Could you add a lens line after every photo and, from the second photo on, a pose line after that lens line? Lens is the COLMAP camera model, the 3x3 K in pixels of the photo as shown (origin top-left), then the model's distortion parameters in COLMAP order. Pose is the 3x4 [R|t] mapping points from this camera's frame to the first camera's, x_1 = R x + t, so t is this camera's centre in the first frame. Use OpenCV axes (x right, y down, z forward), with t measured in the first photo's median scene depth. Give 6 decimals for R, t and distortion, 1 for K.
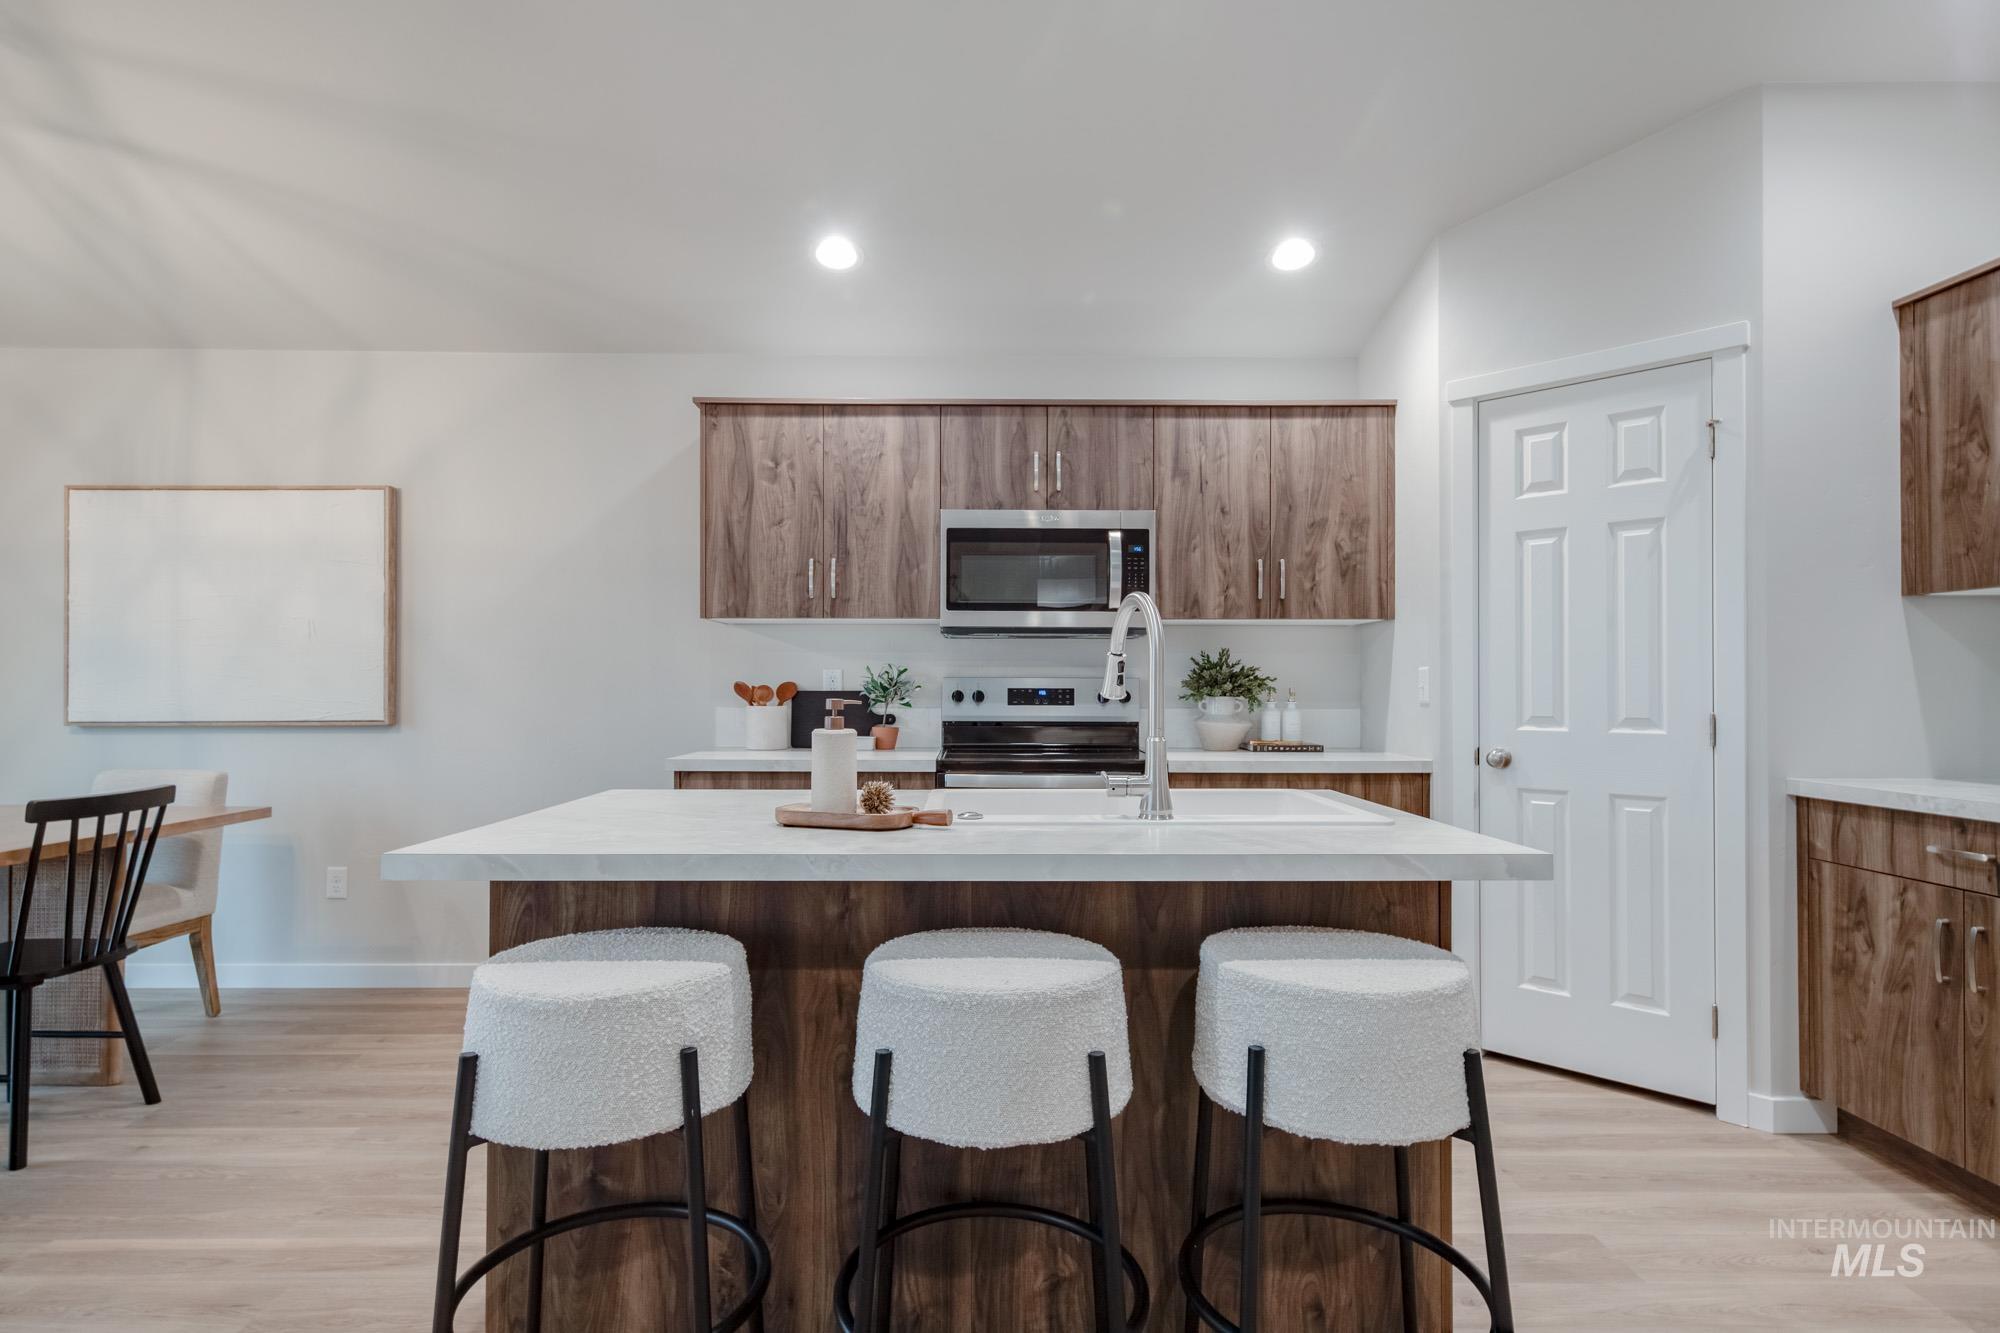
lens RADIAL K [[1007.6, 0, 961.7], [0, 1007.6, 679.5], [0, 0, 1]] dist [0.015316, -0.006469]
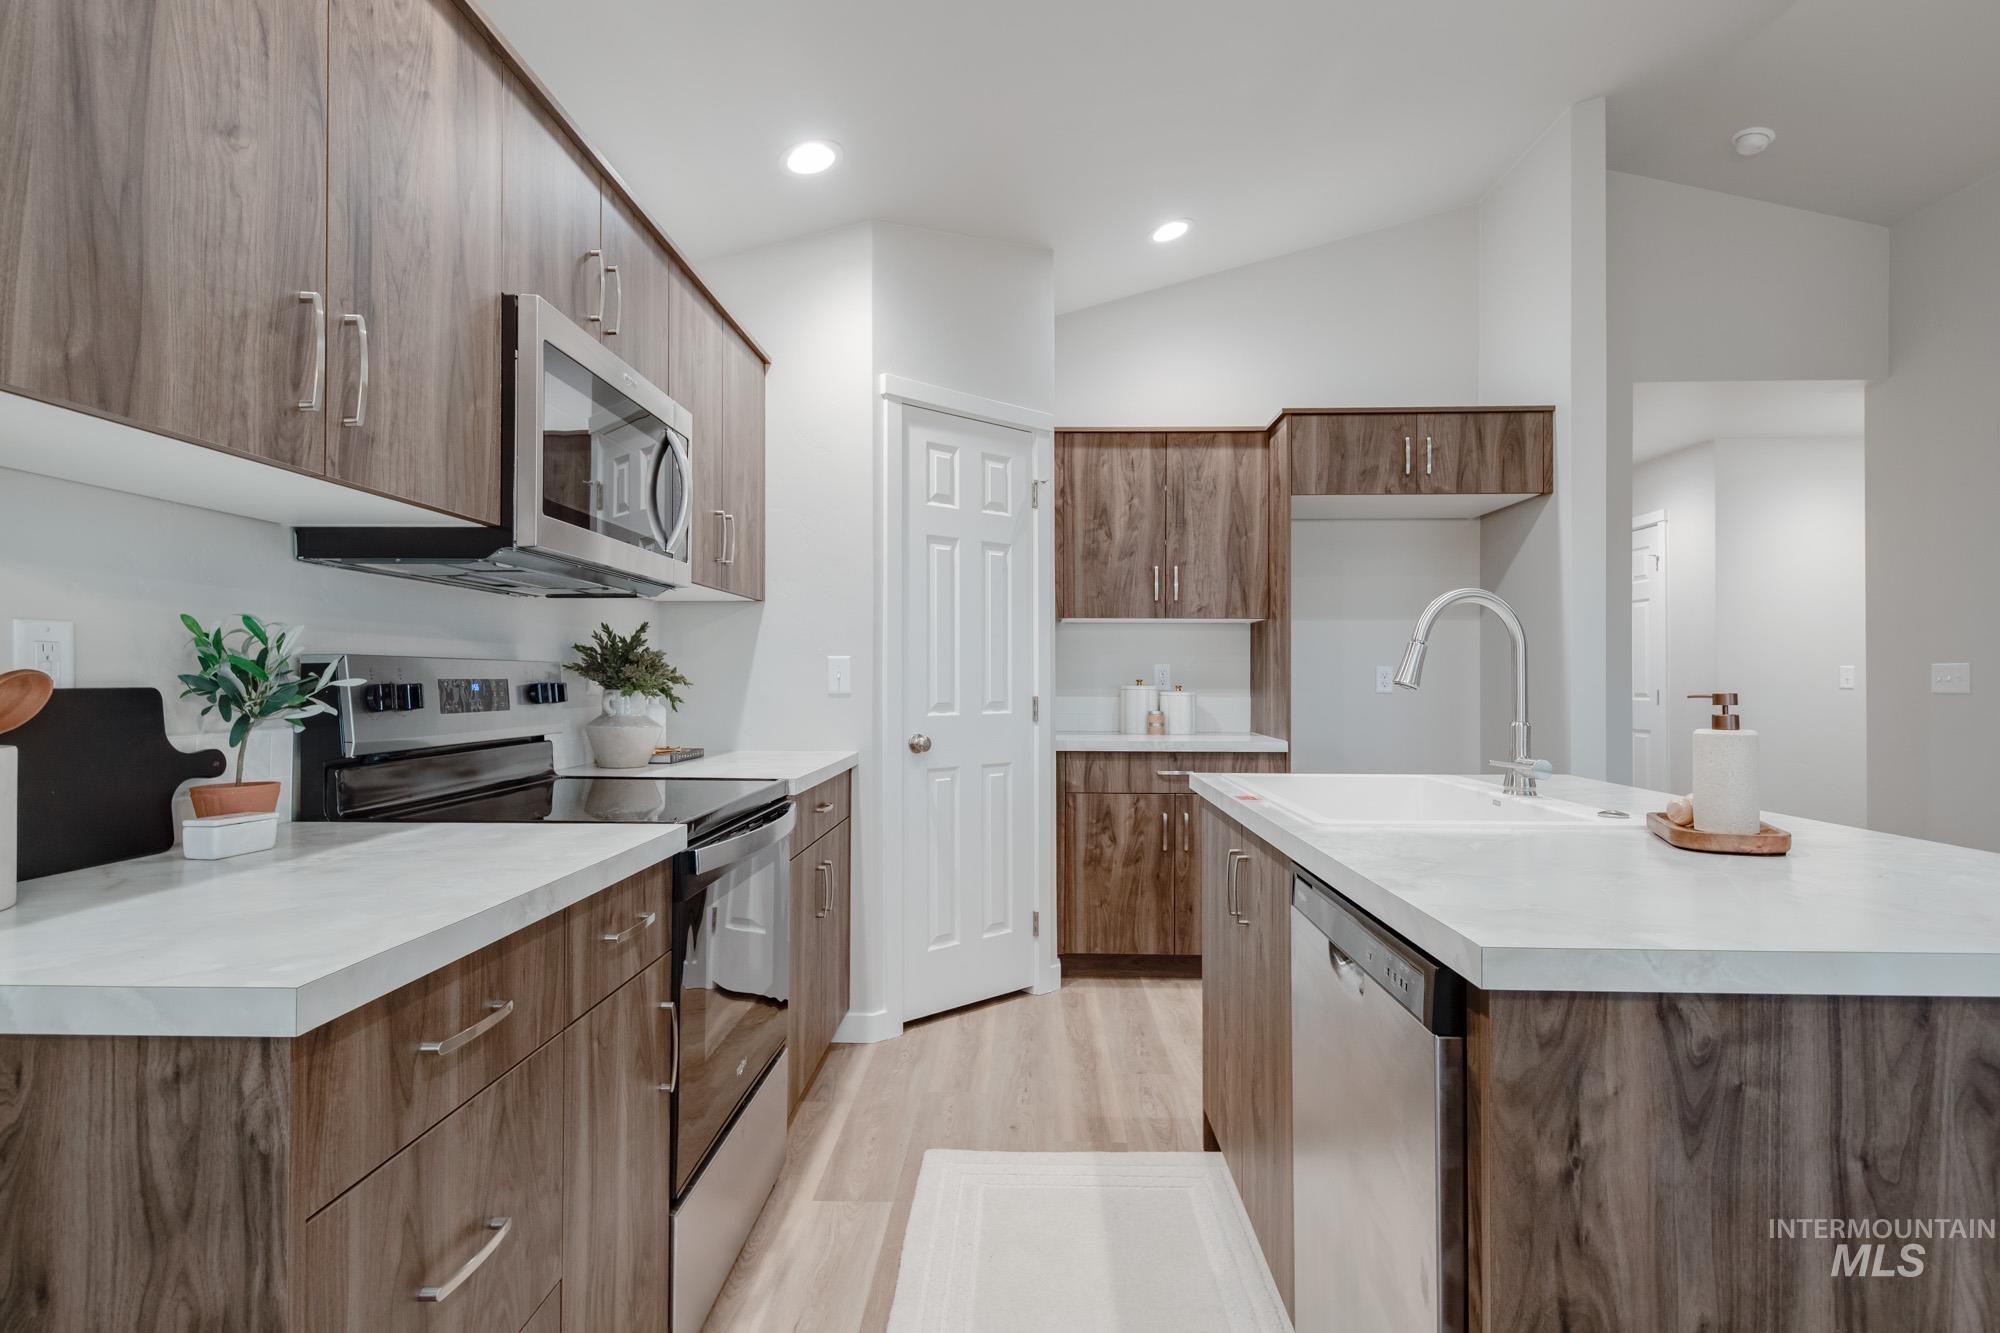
lens RADIAL K [[1048.9, 0, 992.0], [0, 1048.9, 664.1], [0, 0, 1]] dist [0.009999, 0.000530]
pose [[0.022327, 0.011722, 0.999682, -0.492986], [-0.007417, 0.999906, -0.011559, 0.005501], [-0.999723, -0.007156, 0.022411, 0.769501]]
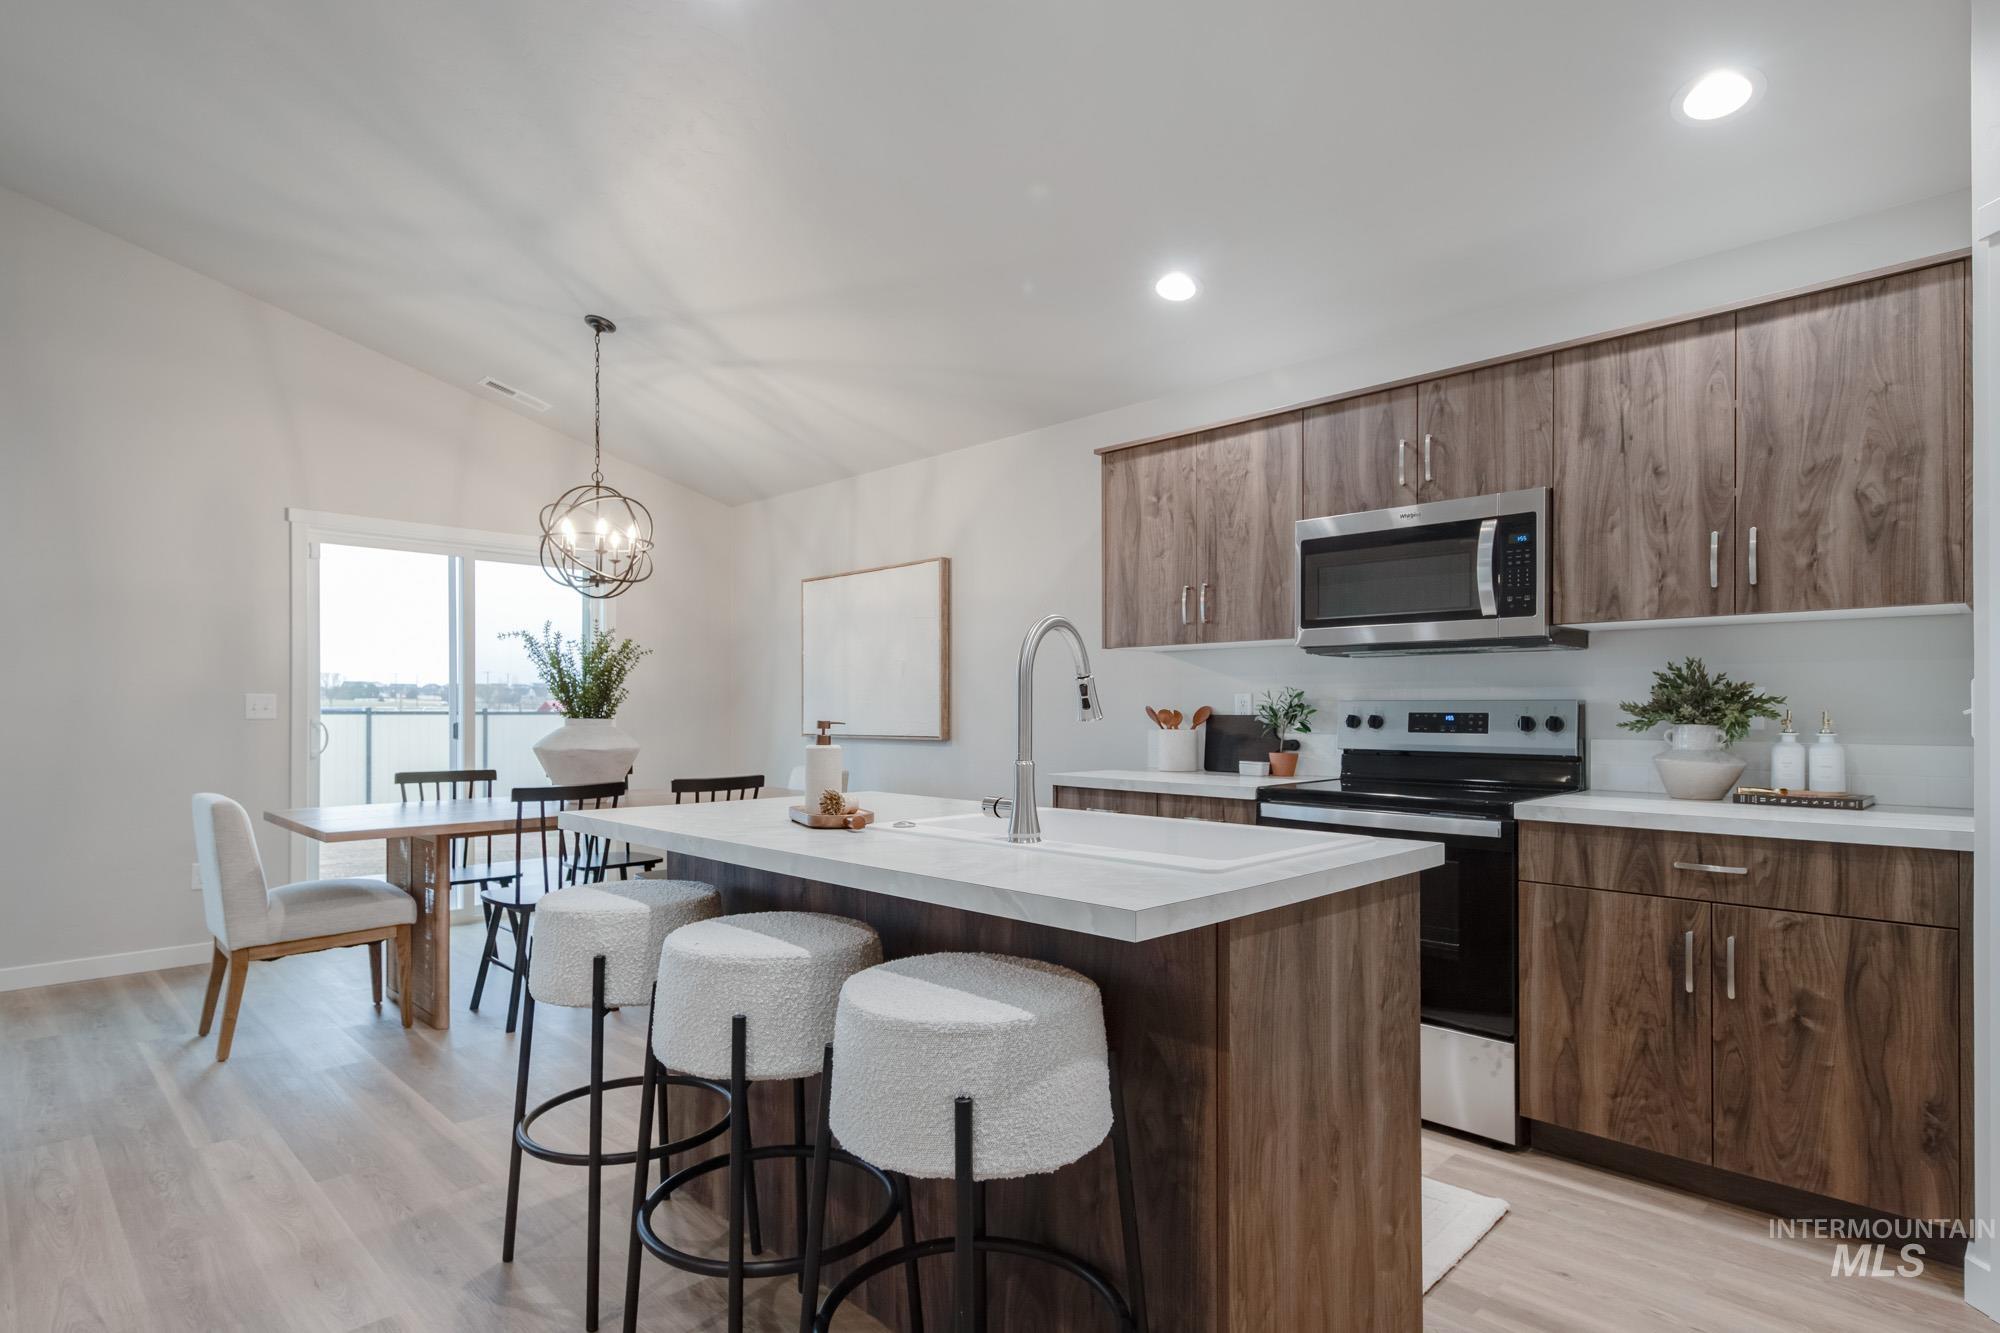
lens RADIAL K [[1007.6, 0, 984.9], [0, 1007.6, 702.6], [0, 0, 1]] dist [0.015316, -0.006469]
pose [[0.708269, -0.005923, -0.705918, 0.431033], [0.004755, 0.999982, -0.003619, 0.001526], [0.705927, -0.000794, 0.708285, 0.130563]]
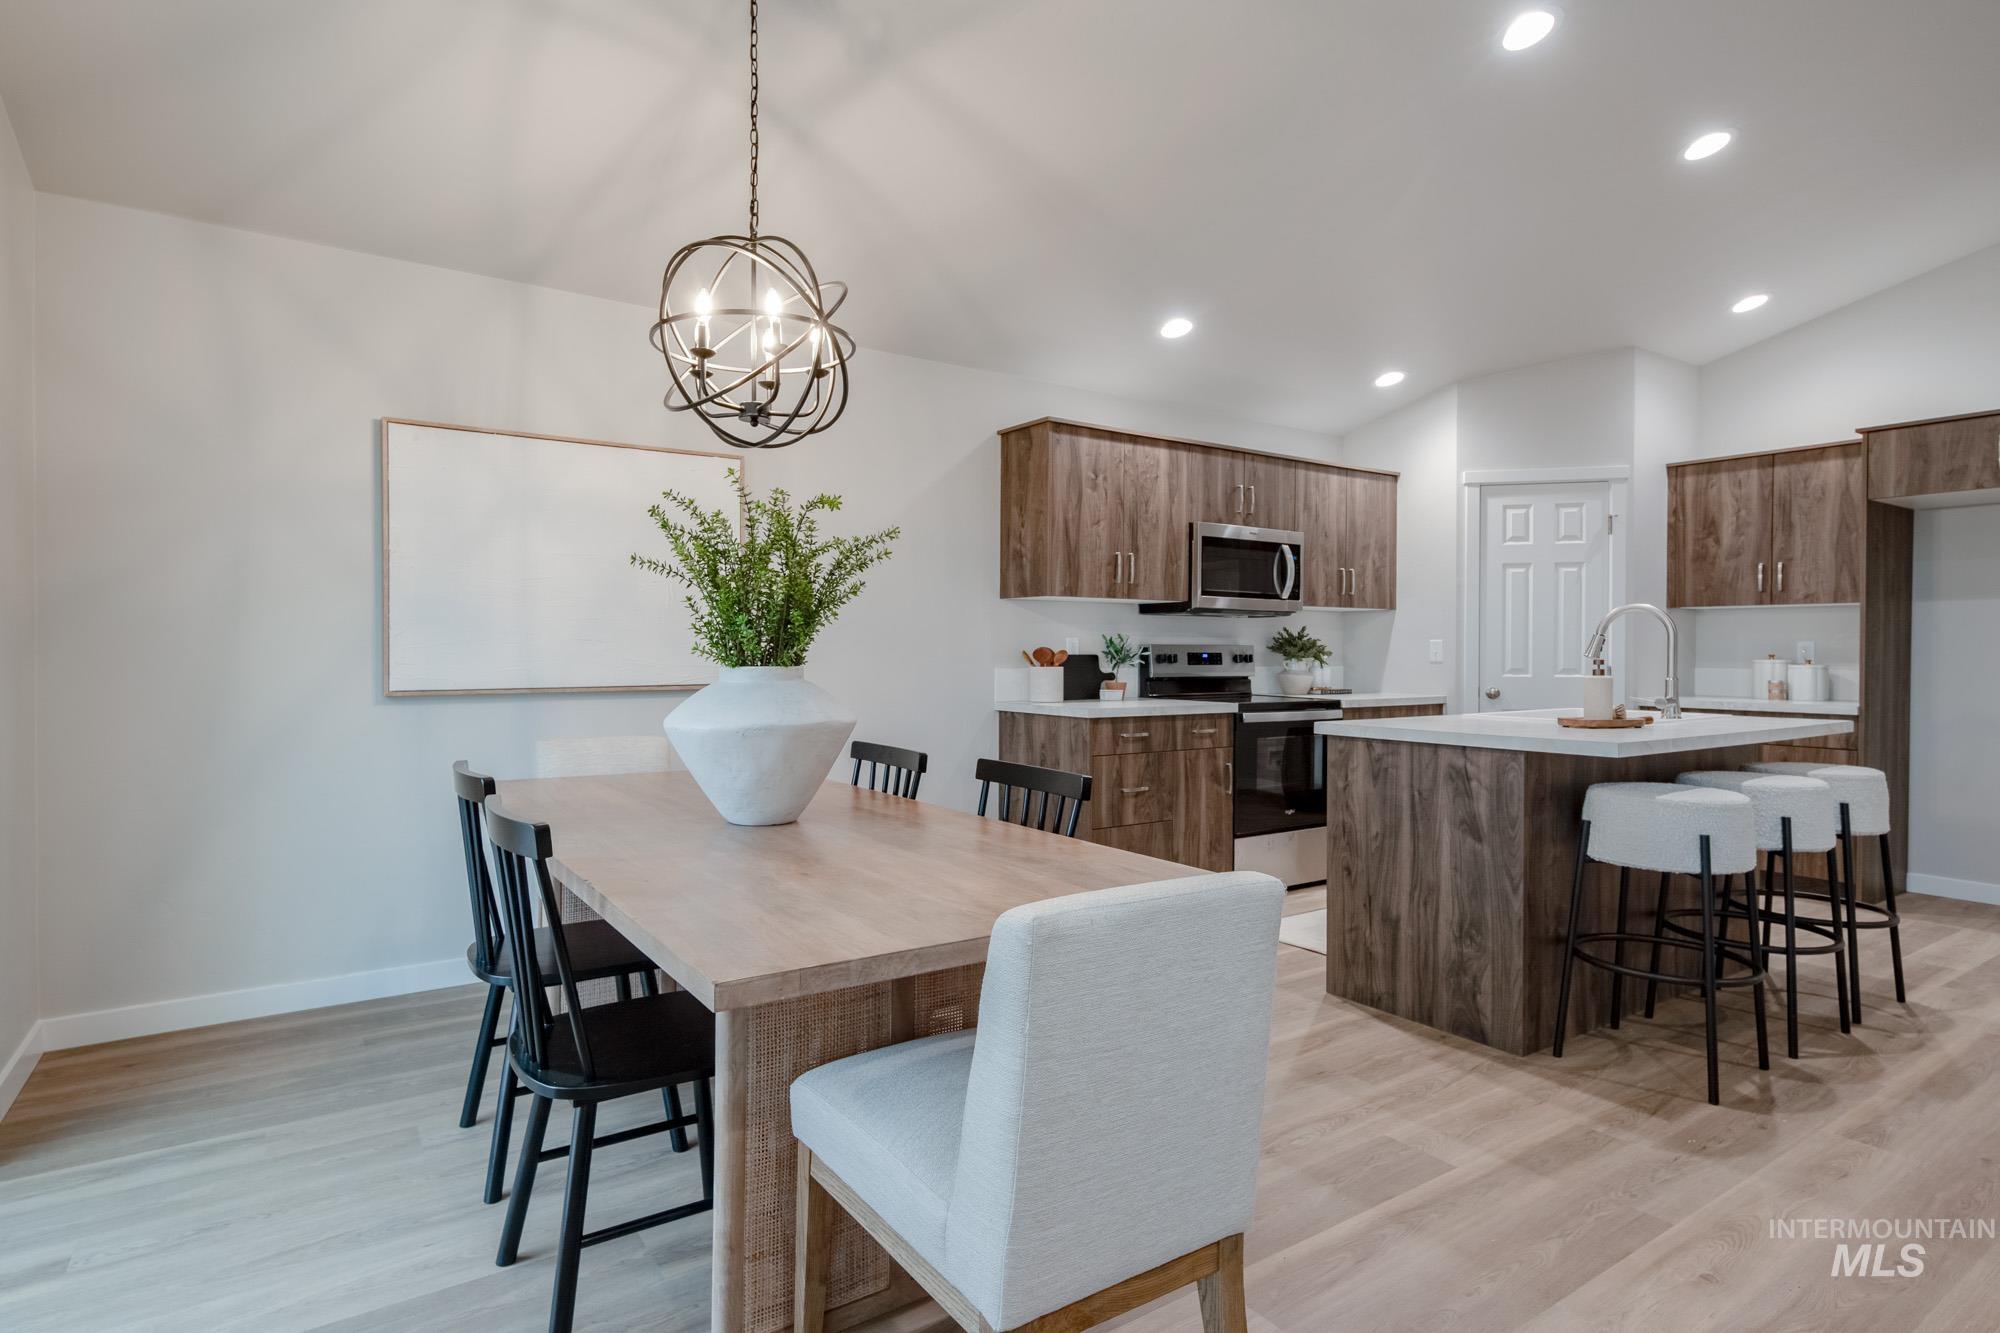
lens RADIAL K [[1007.6, 0, 902.6], [0, 1007.6, 657.1], [0, 0, 1]] dist [0.015316, -0.006469]
pose [[0.852935, -0.002308, 0.522013, -1.063586], [-0.004922, 0.999910, 0.012464, -0.000559], [-0.521995, -0.013201, 0.852847, 0.040928]]
